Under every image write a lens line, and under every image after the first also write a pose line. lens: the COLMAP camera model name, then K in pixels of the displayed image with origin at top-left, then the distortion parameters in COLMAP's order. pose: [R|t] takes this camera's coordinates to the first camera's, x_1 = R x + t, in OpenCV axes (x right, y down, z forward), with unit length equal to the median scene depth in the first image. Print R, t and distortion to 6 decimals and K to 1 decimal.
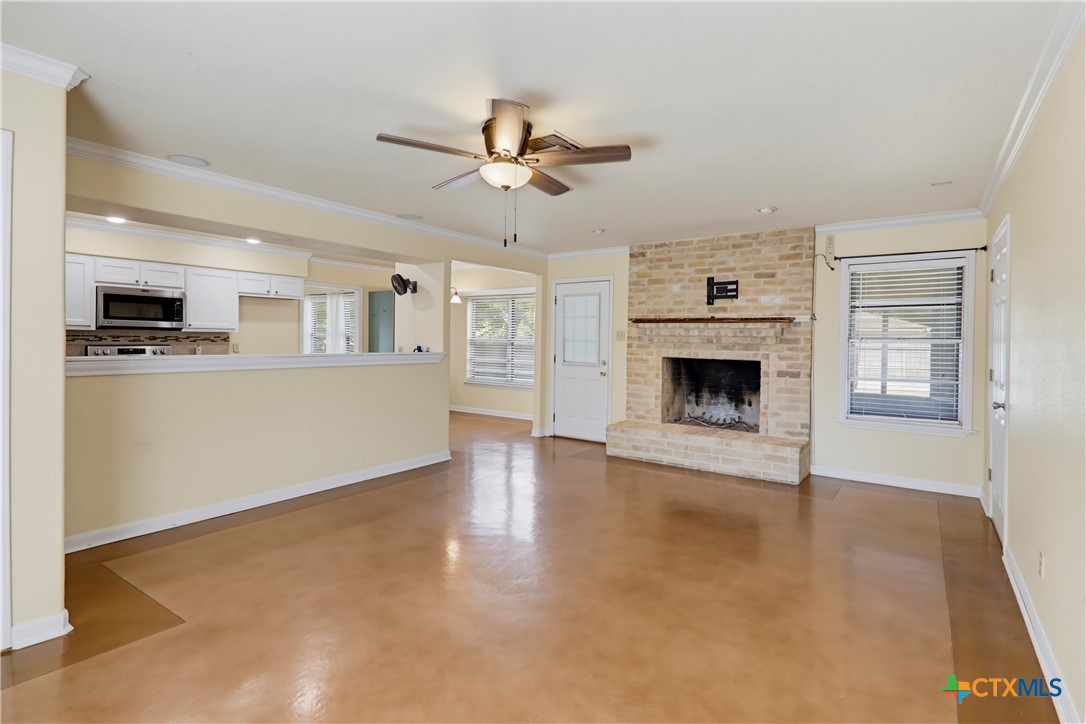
lens RADIAL K [[530.7, 0, 548.5], [0, 530.7, 347.4], [0, 0, 1]] dist [0.001500, 0.000119]
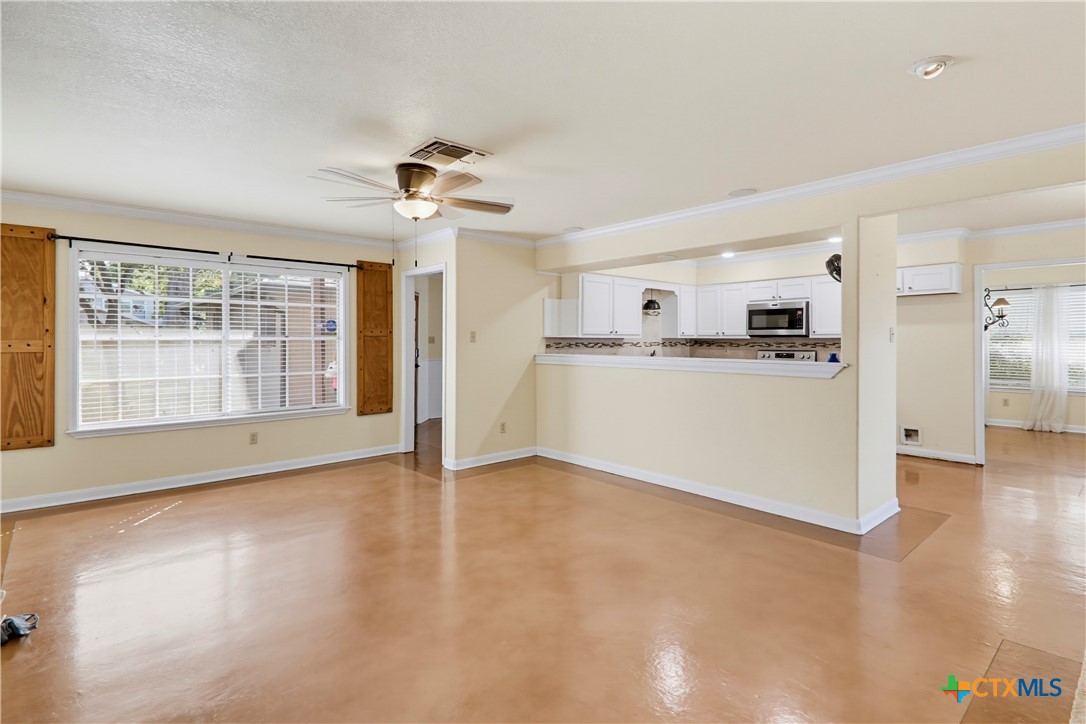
lens RADIAL K [[531.8, 0, 545.3], [0, 531.8, 321.6], [0, 0, 1]] dist [0.001403, -0.000028]
pose [[-0.246753, -0.048906, -0.967844, 0.511164], [-0.014850, 0.998799, -0.046684, -0.005447], [0.968965, 0.002853, -0.247183, 0.787940]]
